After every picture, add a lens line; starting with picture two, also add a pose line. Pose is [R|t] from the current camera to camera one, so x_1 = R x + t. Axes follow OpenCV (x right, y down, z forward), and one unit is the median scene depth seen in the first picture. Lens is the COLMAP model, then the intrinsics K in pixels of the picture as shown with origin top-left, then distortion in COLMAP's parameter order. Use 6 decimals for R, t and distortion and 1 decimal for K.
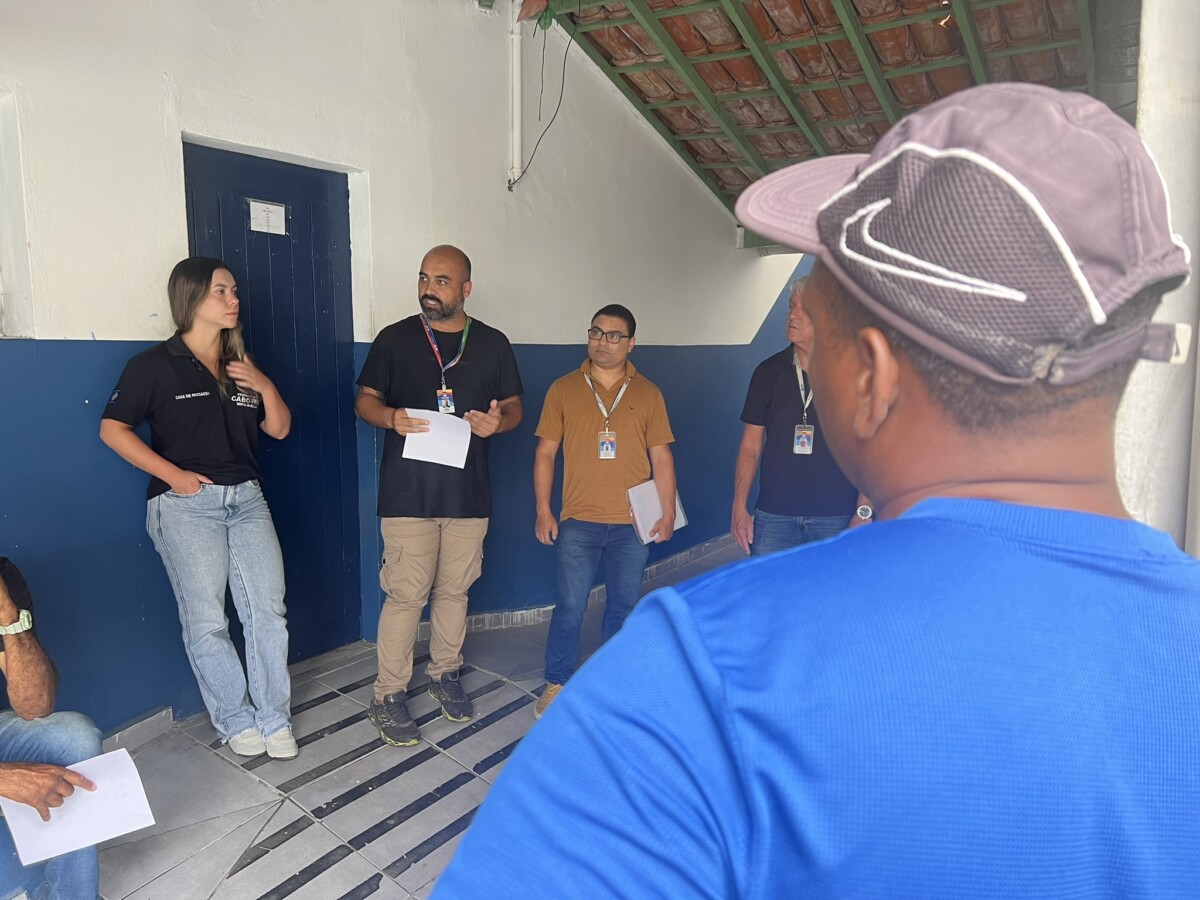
lens RADIAL K [[890.0, 0, 597.0], [0, 890.0, 468.0], [0, 0, 1]] dist [0.021700, 0.001652]
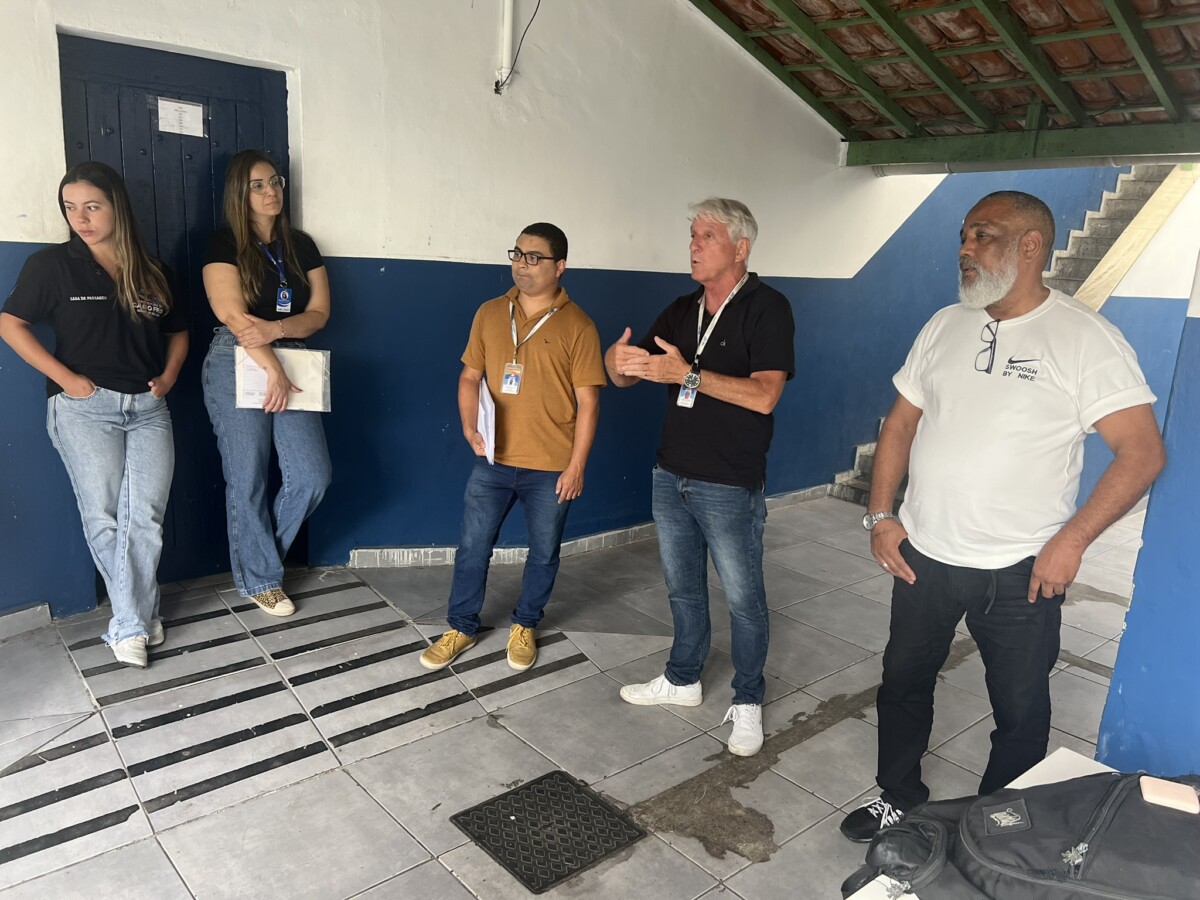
lens RADIAL K [[894.2, 0, 600.0], [0, 894.2, 450.0], [0, 0, 1]] dist [0.009730, 0.007427]
pose [[0.964390, 0.096400, -0.246290, 0.319954], [-0.080722, 0.994060, 0.073002, -0.029084], [0.251864, -0.050521, 0.966443, 0.150191]]
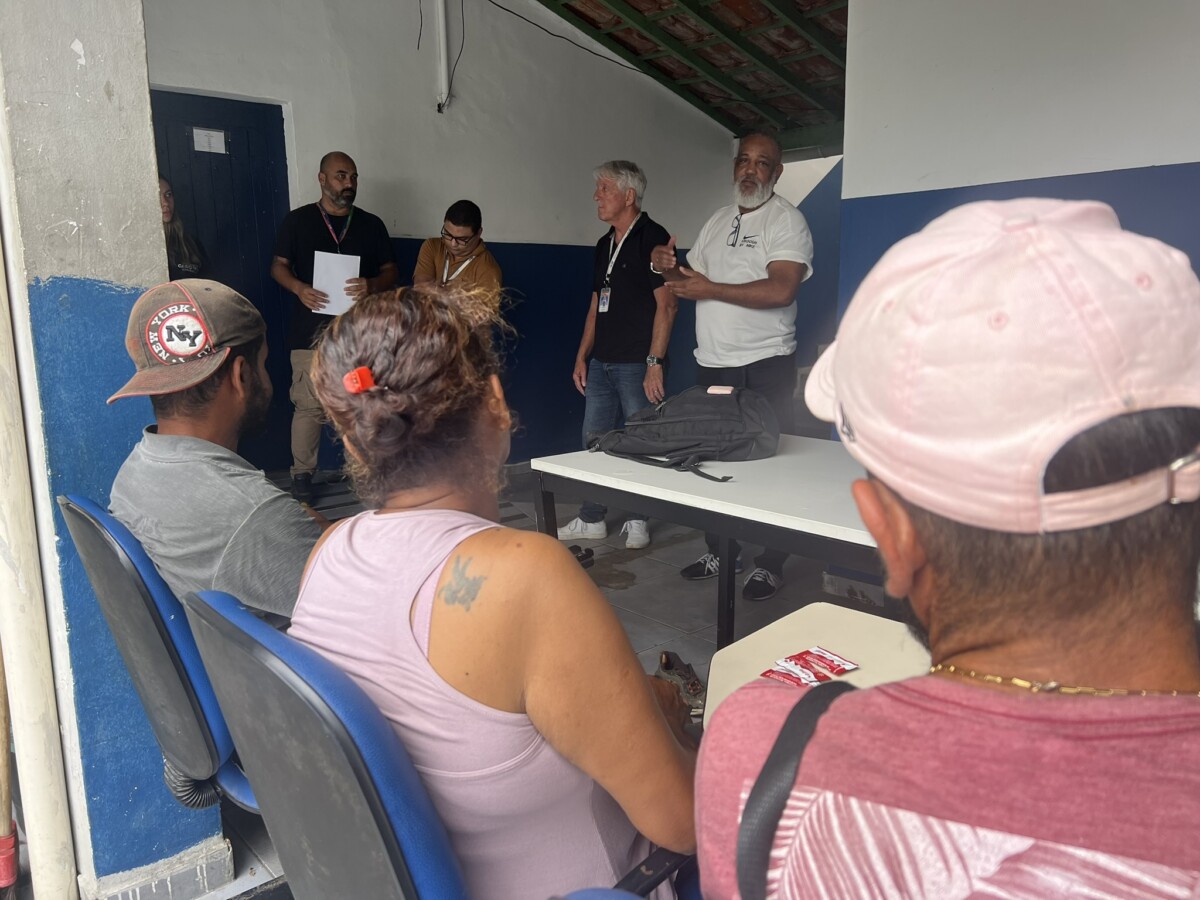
lens RADIAL K [[894.2, 0, 600.0], [0, 894.2, 450.0], [0, 0, 1]] dist [0.009730, 0.007427]
pose [[0.963668, 0.022238, -0.266176, 0.544688], [-0.014471, 0.999411, 0.031106, 0.131807], [0.266711, -0.026124, 0.963422, -0.160899]]
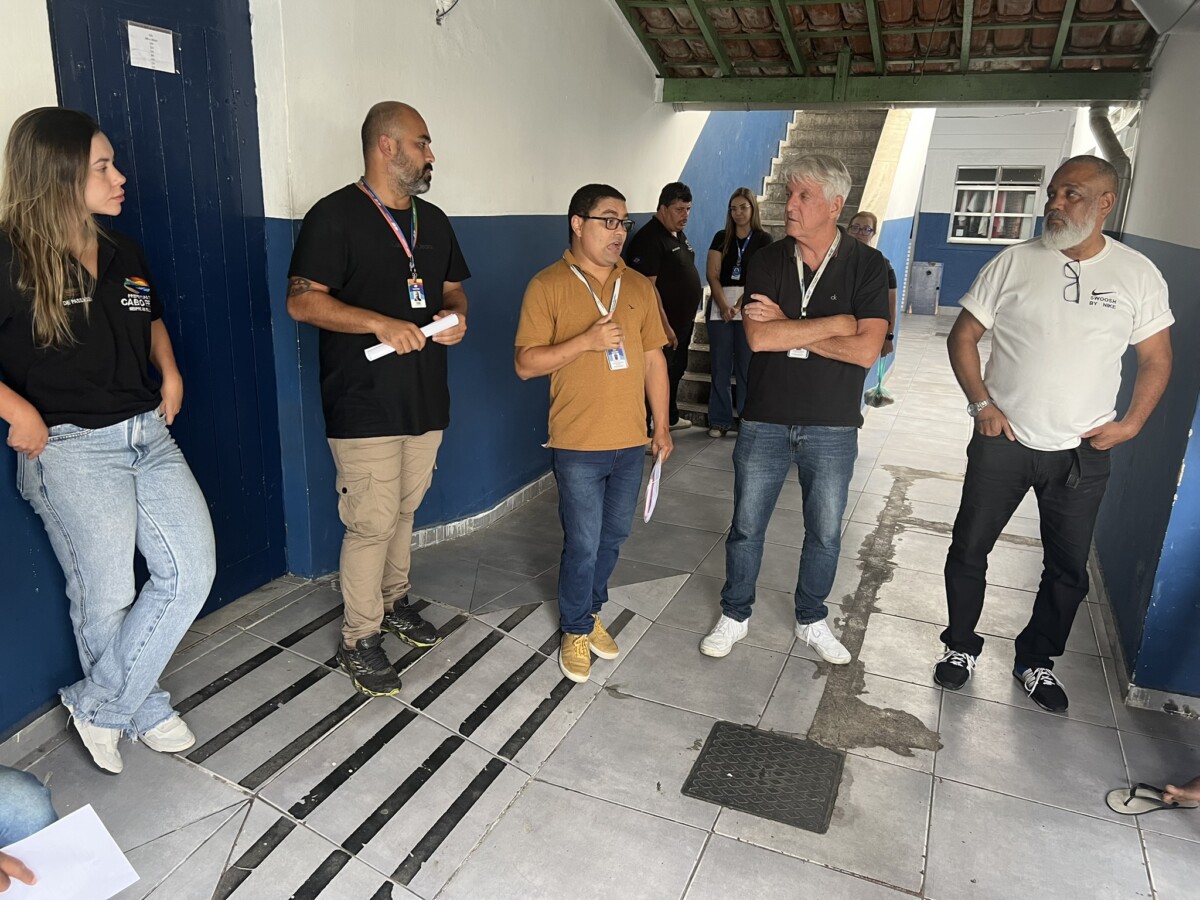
lens RADIAL K [[896.3, 0, 583.1], [0, 896.3, 452.2], [0, 0, 1]] dist [0.015228, -0.002002]
pose [[0.984678, -0.024788, 0.172612, -0.144131], [-0.000590, 0.989366, 0.145444, -0.052328], [-0.174382, -0.143317, 0.974193, 0.143880]]
